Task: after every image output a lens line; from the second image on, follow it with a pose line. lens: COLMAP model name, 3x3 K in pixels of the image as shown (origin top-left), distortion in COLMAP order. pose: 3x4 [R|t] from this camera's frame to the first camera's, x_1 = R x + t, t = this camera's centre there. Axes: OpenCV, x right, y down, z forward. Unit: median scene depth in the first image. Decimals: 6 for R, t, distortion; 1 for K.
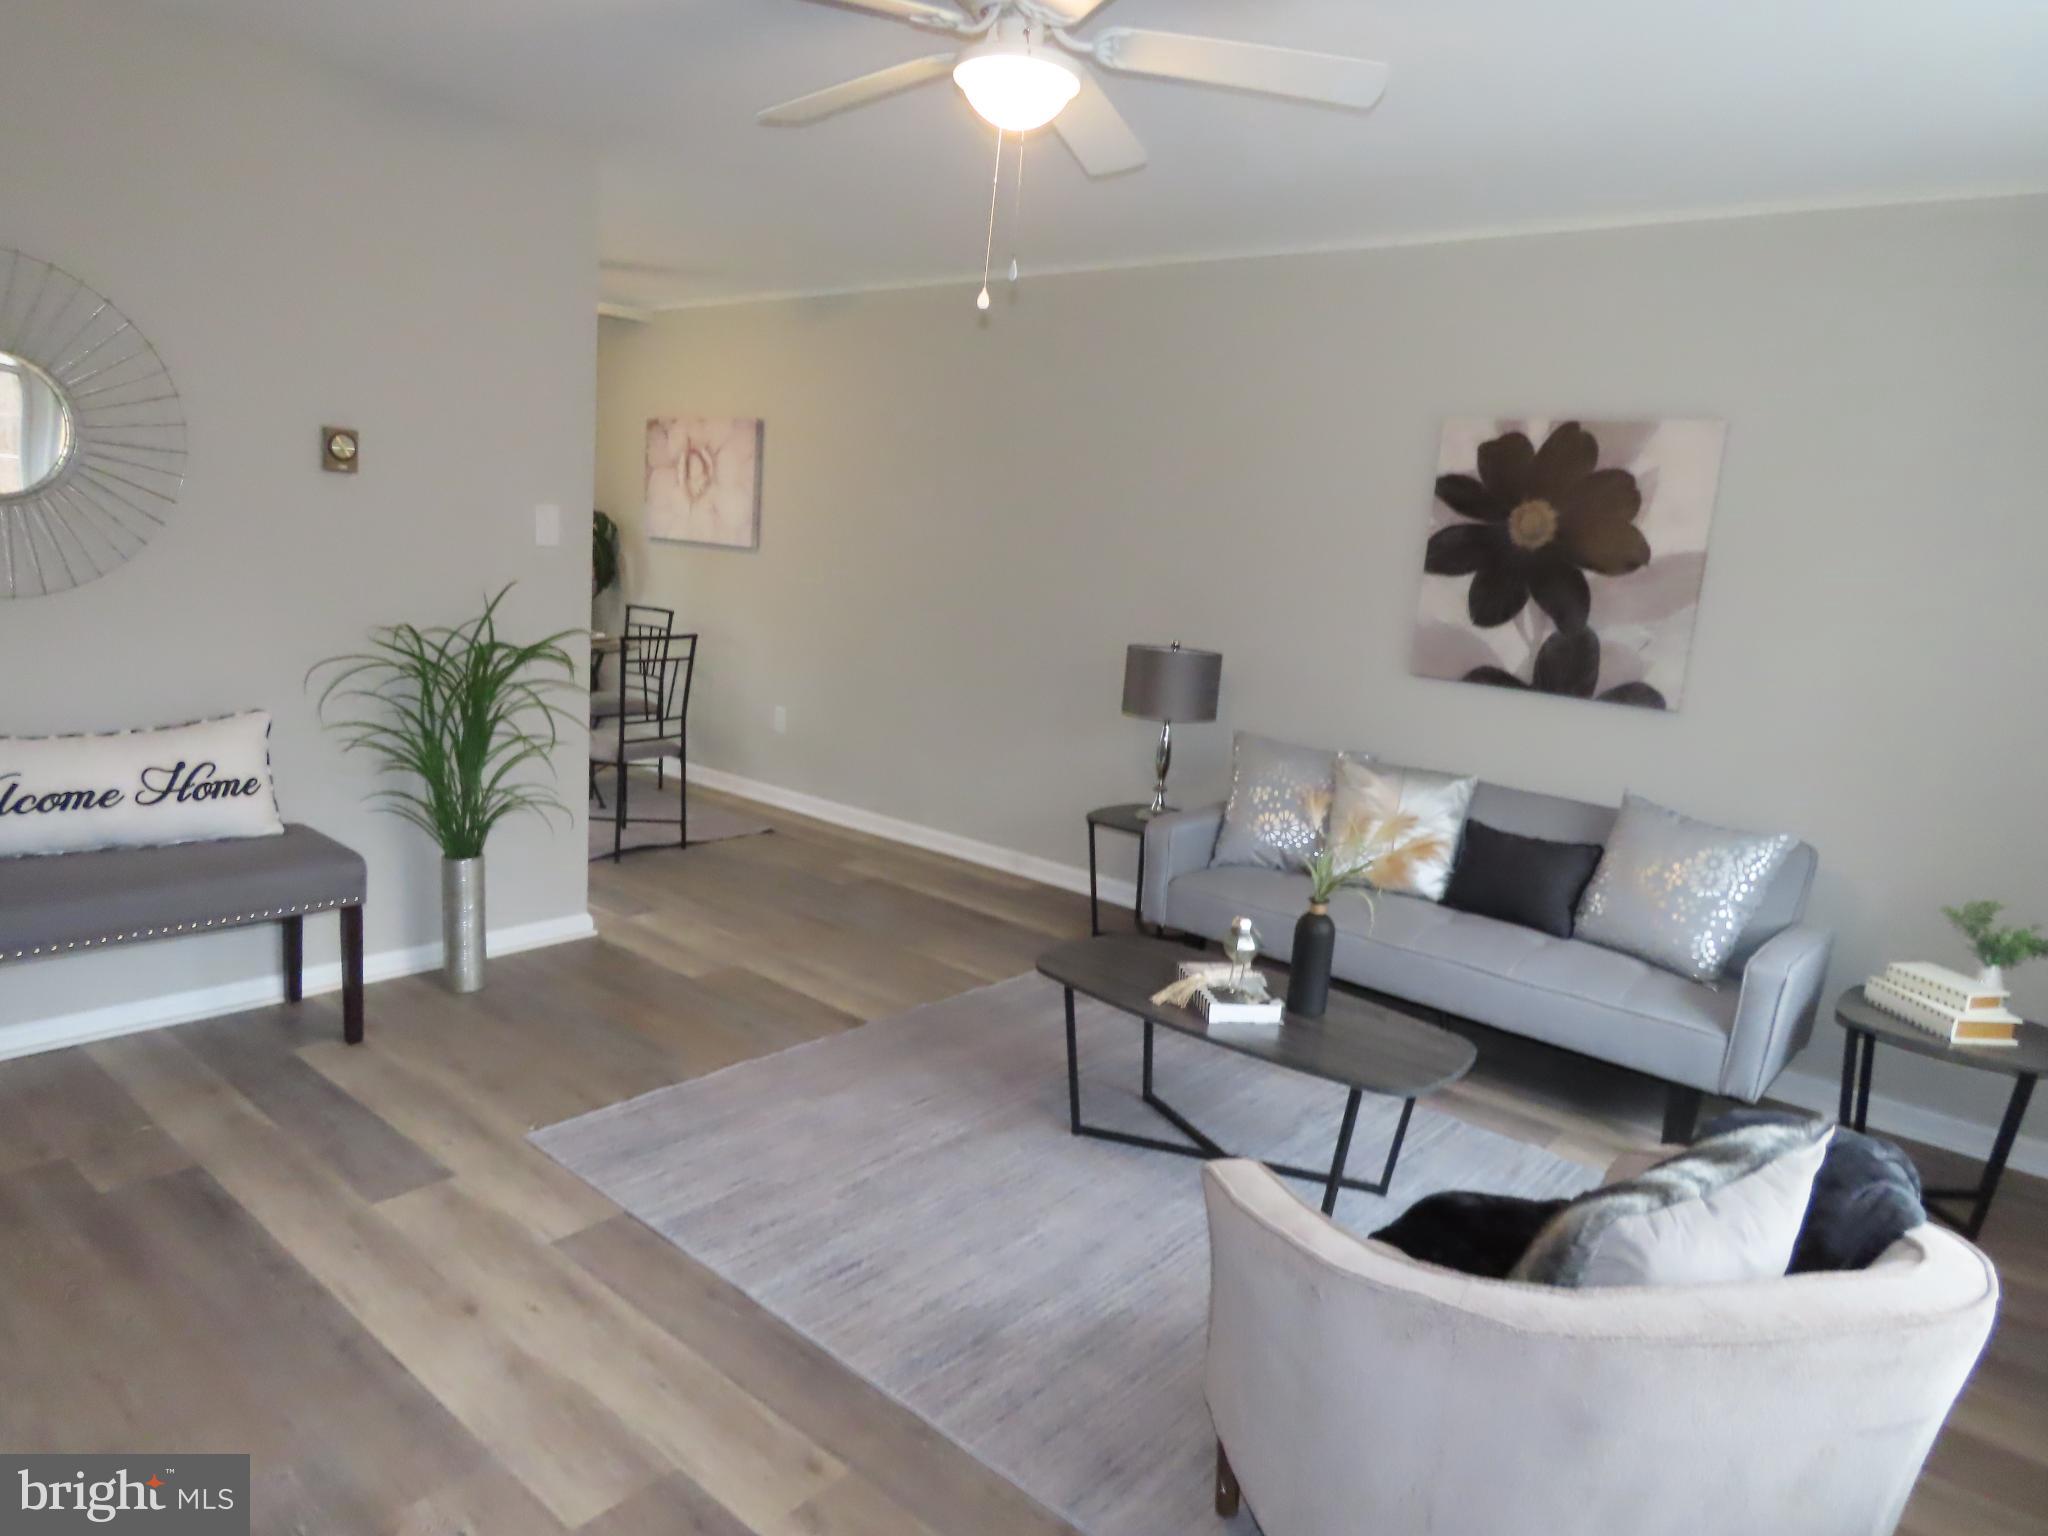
lens RADIAL K [[1261.4, 0, 1024.0], [0, 1261.4, 768.0], [0, 0, 1]] dist [-0.003383, -0.002799]
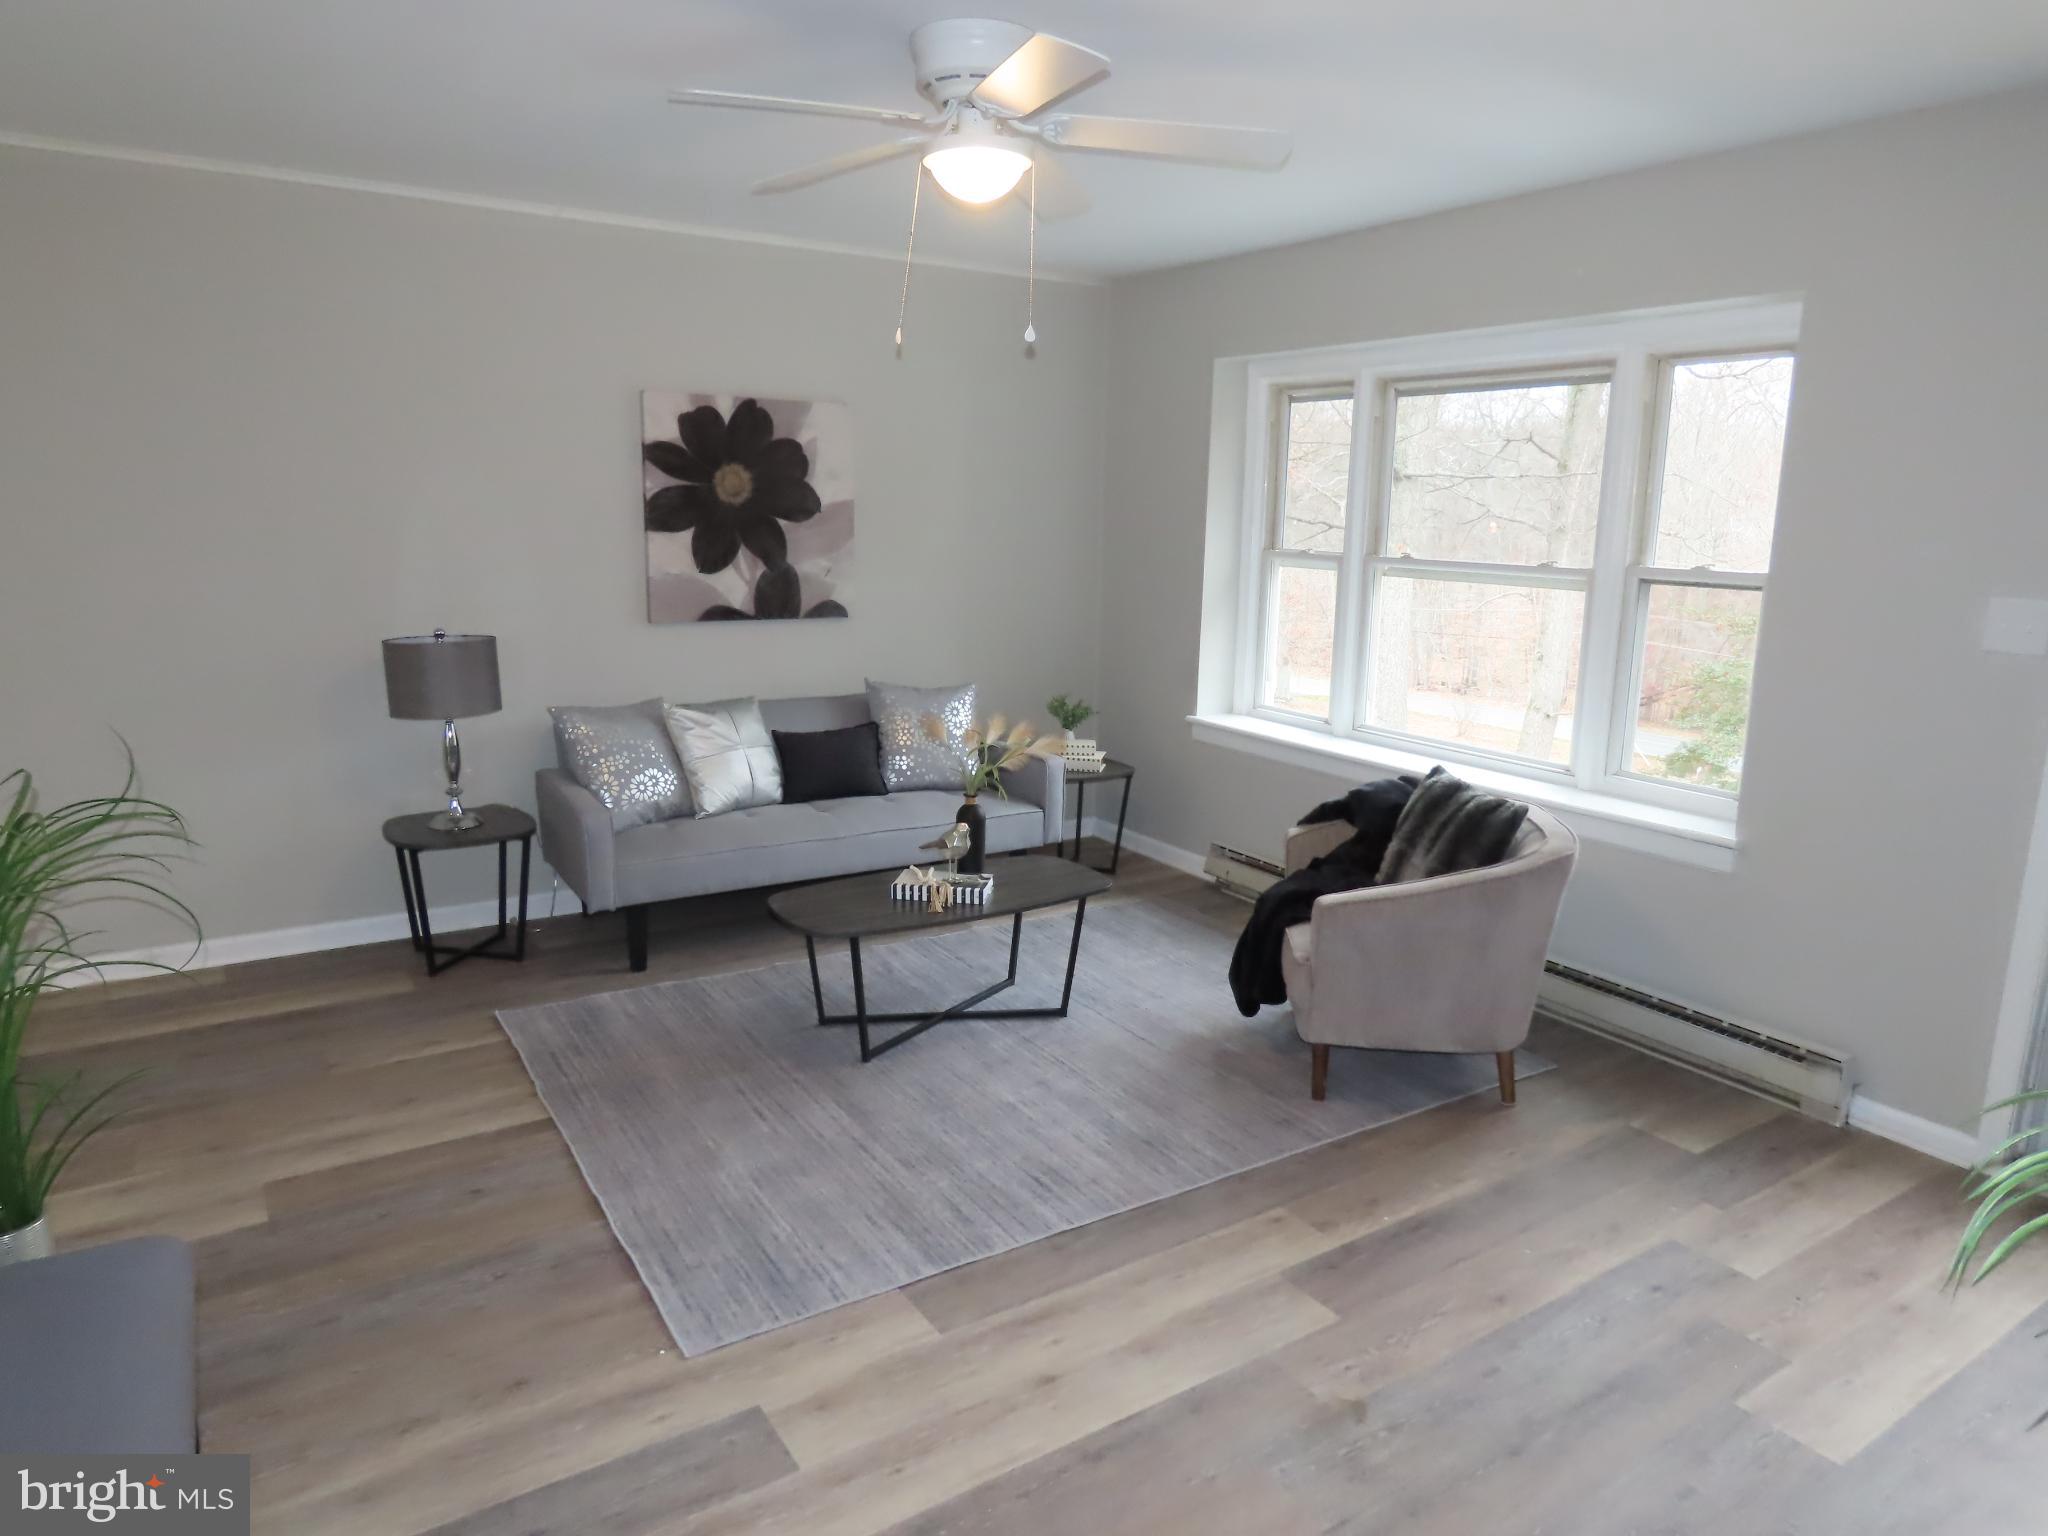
lens RADIAL K [[1261.4, 0, 1024.0], [0, 1261.4, 768.0], [0, 0, 1]] dist [-0.003383, -0.002799]
pose [[0.312108, -0.262268, 0.913129, -0.687885], [0.181308, 0.959919, 0.213736, -0.140528], [-0.932586, 0.098848, 0.347150, 0.349514]]
